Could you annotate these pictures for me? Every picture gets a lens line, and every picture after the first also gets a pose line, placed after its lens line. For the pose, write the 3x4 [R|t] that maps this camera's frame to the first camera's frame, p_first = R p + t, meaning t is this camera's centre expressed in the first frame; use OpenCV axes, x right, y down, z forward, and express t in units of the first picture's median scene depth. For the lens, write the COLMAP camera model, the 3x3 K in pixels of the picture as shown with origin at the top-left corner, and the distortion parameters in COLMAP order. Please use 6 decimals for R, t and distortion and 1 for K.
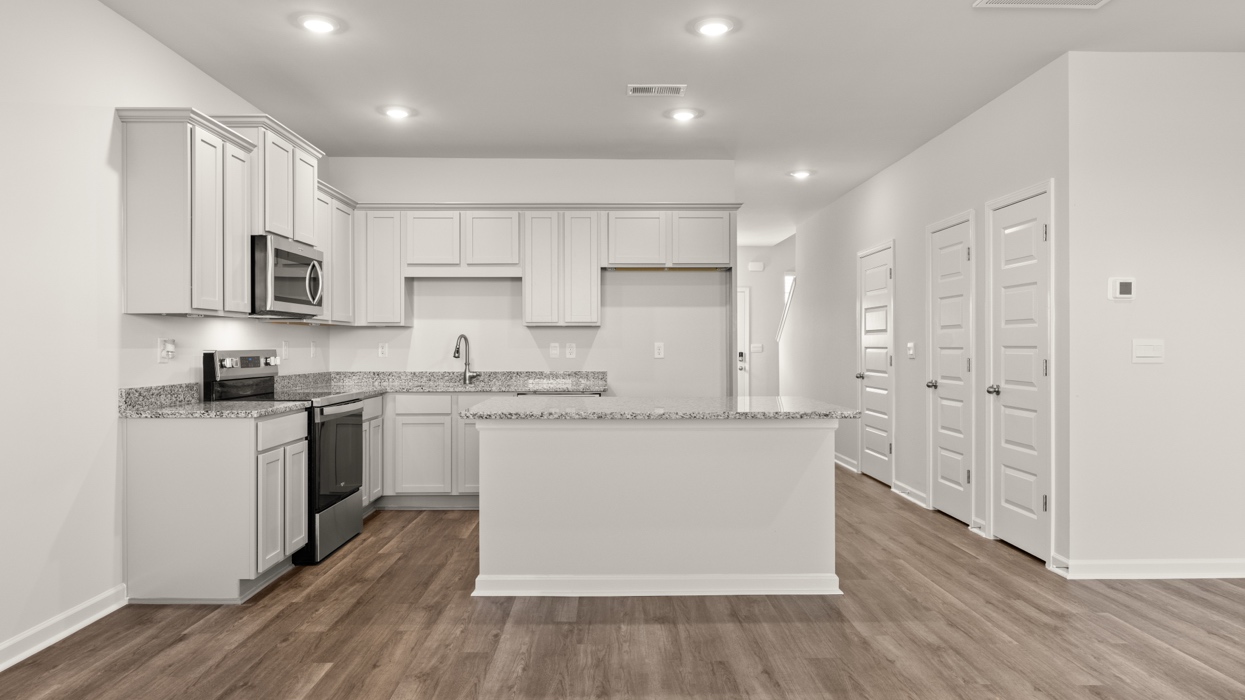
lens RADIAL K [[766.7, 0, 622.5], [0, 766.7, 350.0], [0, 0, 1]] dist [-0.006179, -0.001206]
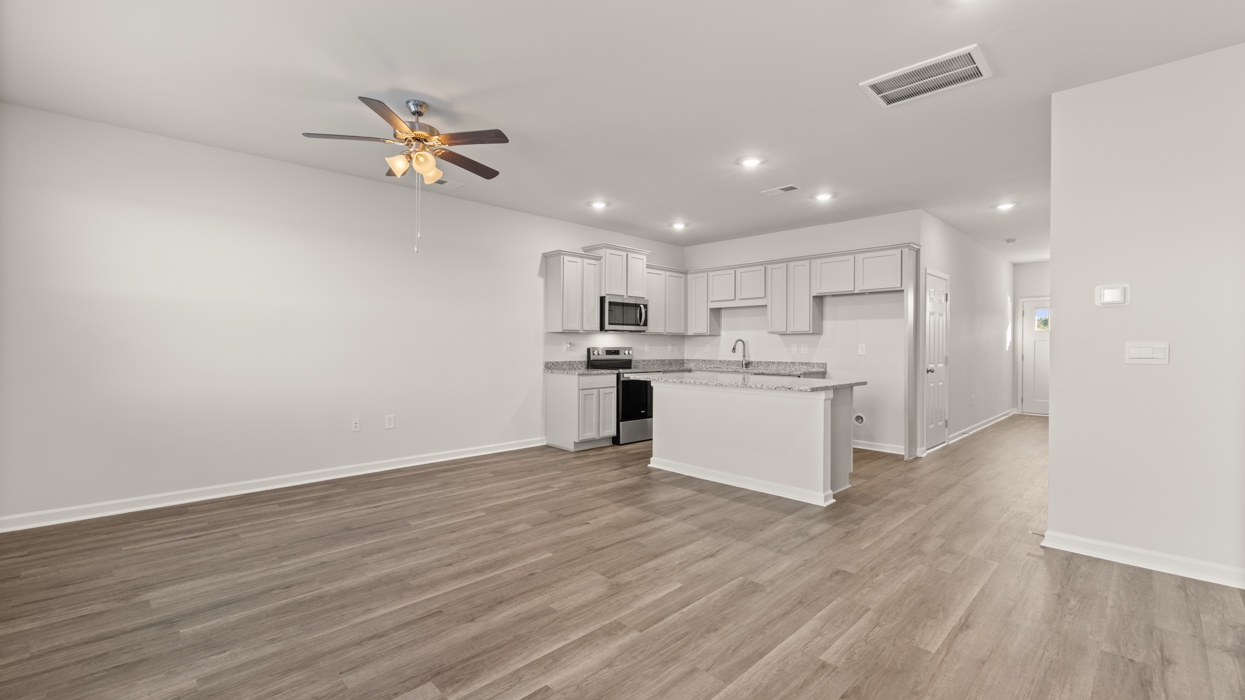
lens RADIAL K [[519.4, 0, 622.5], [0, 519.4, 350.0], [0, 0, 1]] dist [-0.002739, -0.000227]
pose [[0.690008, 0.010021, -0.723732, 0.704845], [-0.008493, 0.999947, 0.005748, -0.000295], [0.723752, 0.002180, 0.690057, -0.019304]]
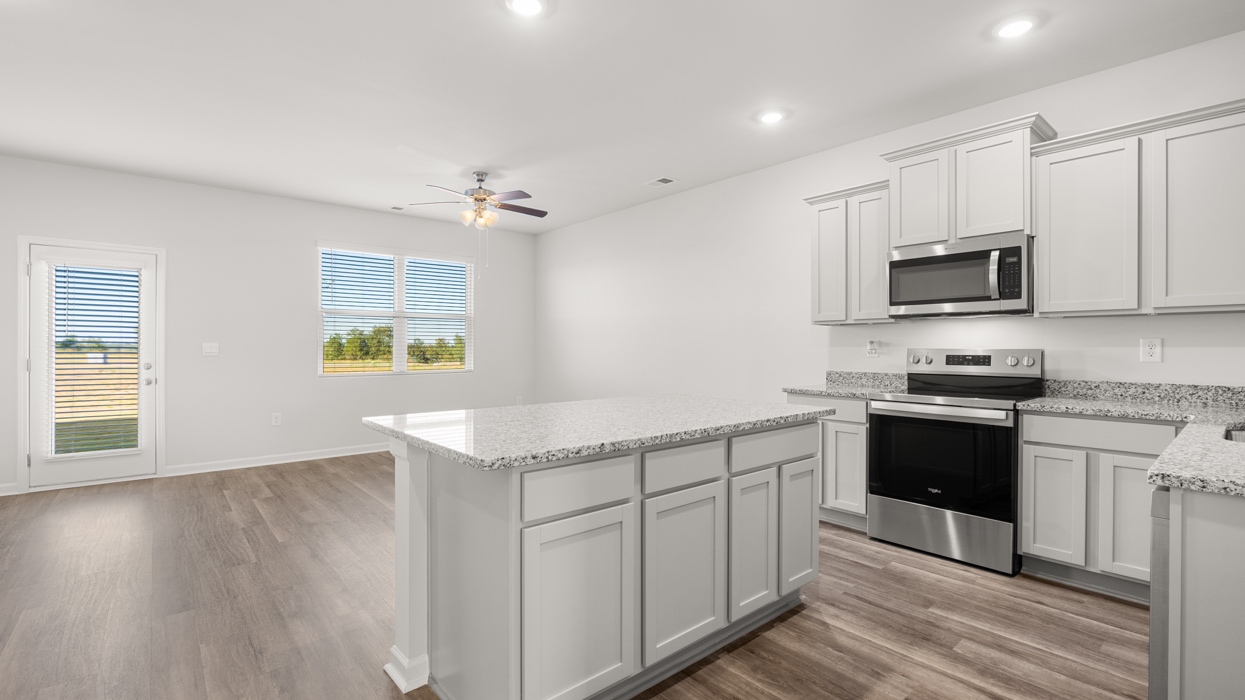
lens RADIAL K [[551.1, 0, 618.7], [0, 551.1, 349.7], [0, 0, 1]] dist [-0.008227, 0.000384]
pose [[-0.773023, 0.005391, -0.634355, 0.420274], [-0.001537, 0.999945, 0.010371, -0.006948], [0.634376, 0.008992, -0.772972, 1.454849]]
